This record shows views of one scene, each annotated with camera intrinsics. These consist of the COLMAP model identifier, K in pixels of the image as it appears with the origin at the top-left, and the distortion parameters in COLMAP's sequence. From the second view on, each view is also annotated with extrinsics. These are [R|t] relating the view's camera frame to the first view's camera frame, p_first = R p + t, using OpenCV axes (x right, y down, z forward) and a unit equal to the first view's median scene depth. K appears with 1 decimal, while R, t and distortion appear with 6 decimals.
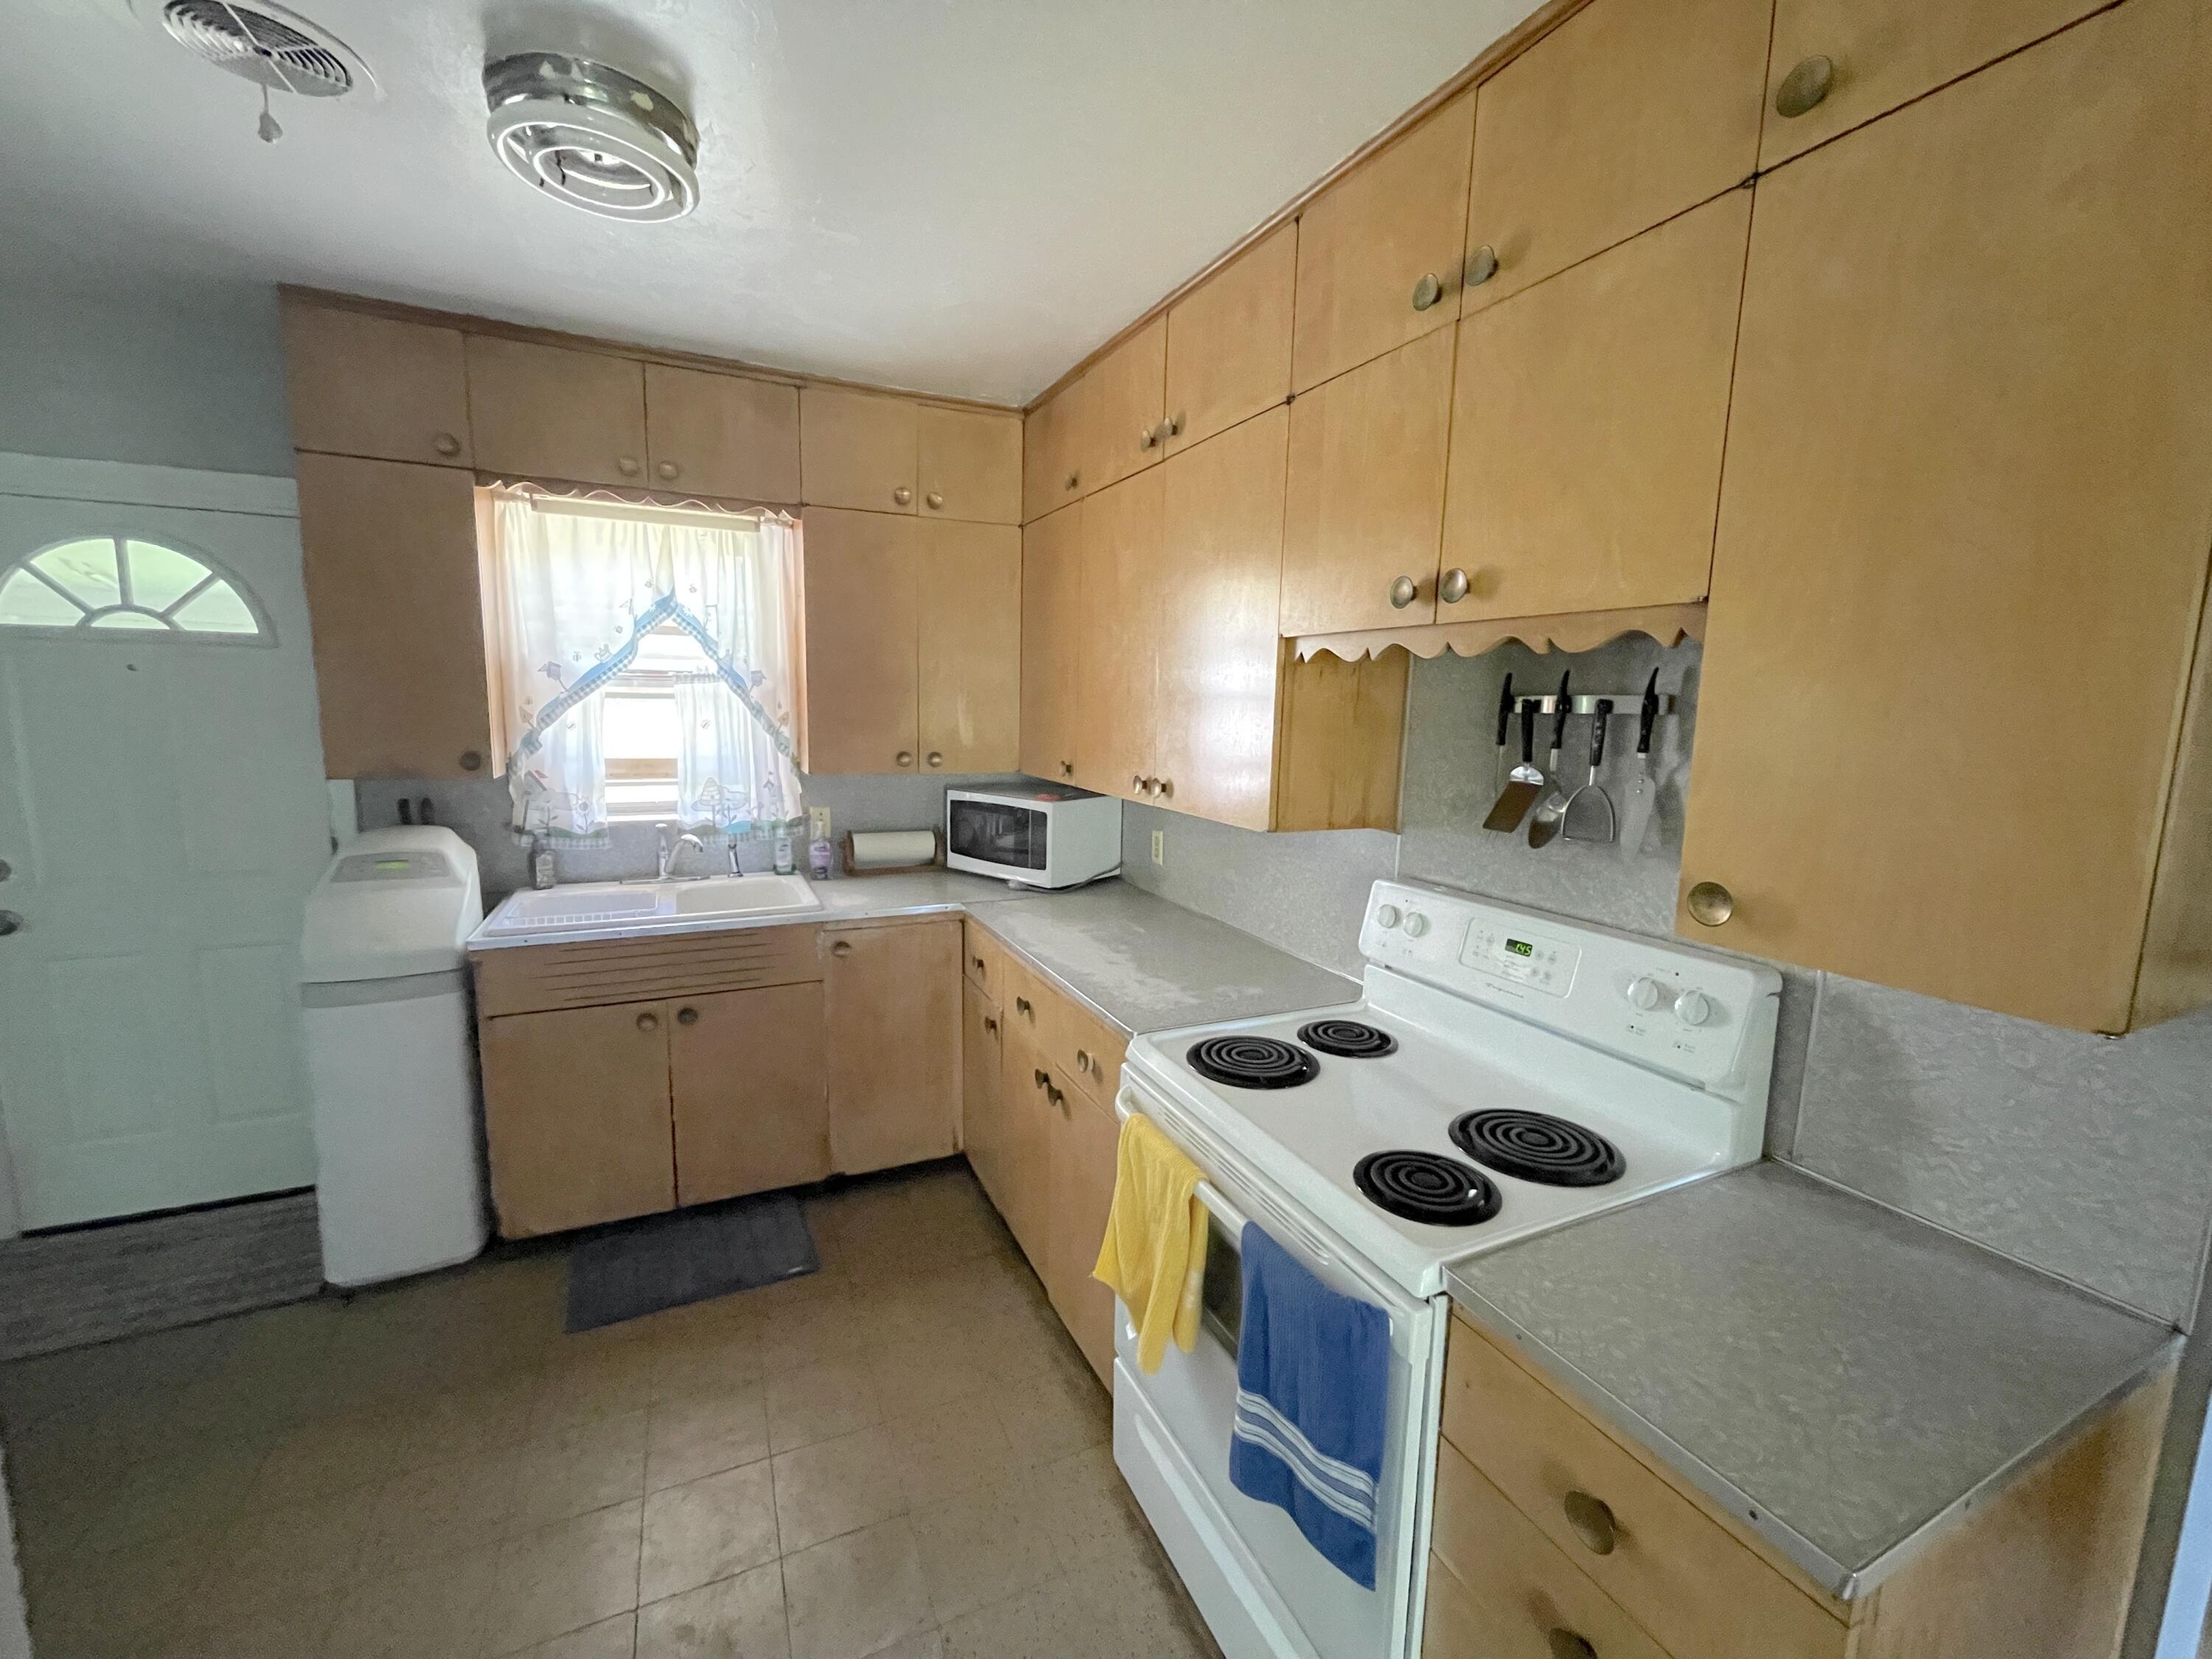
lens RADIAL K [[894.3, 0, 1103.2], [0, 894.3, 824.1], [0, 0, 1]] dist [-0.000225, 0.000121]
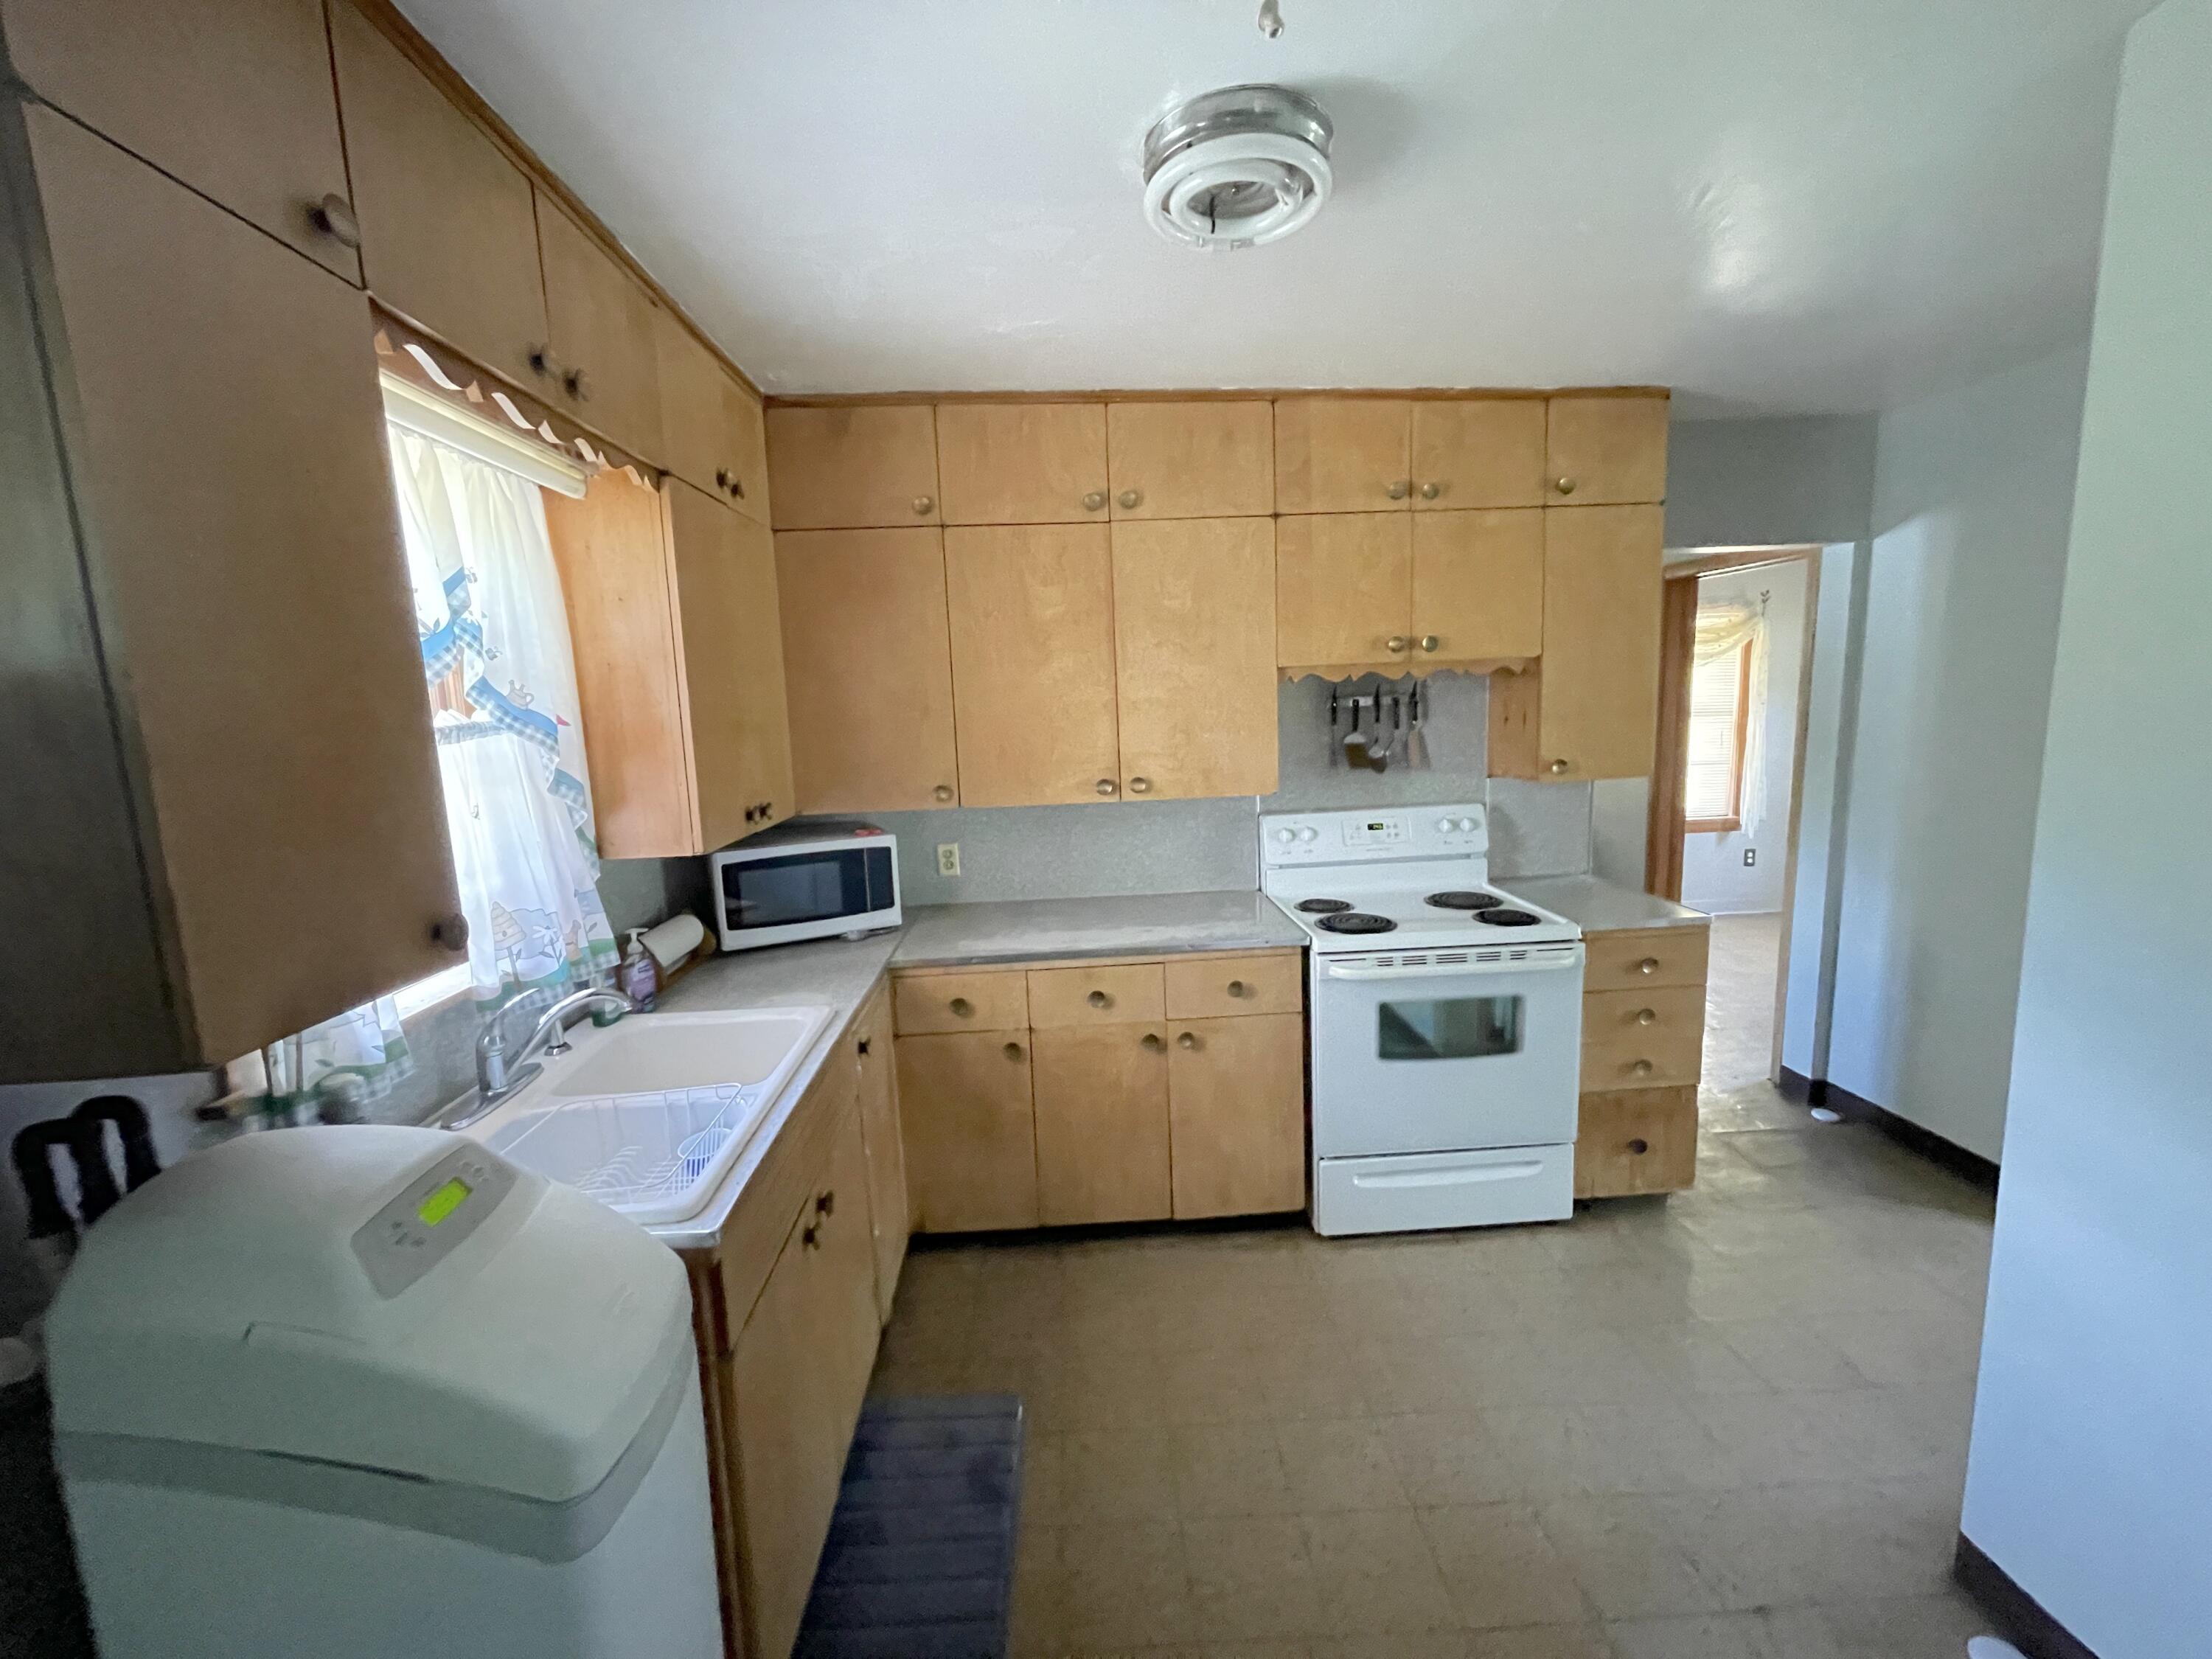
lens RADIAL K [[894.3, 0, 1106.9], [0, 894.3, 832.7], [0, 0, 1]] dist [-0.000225, 0.000121]
pose [[0.382811, -0.178672, 0.906384, -1.466494], [0.173631, 0.977550, 0.119368, -0.176288], [-0.907363, 0.111681, 0.405240, 0.720273]]
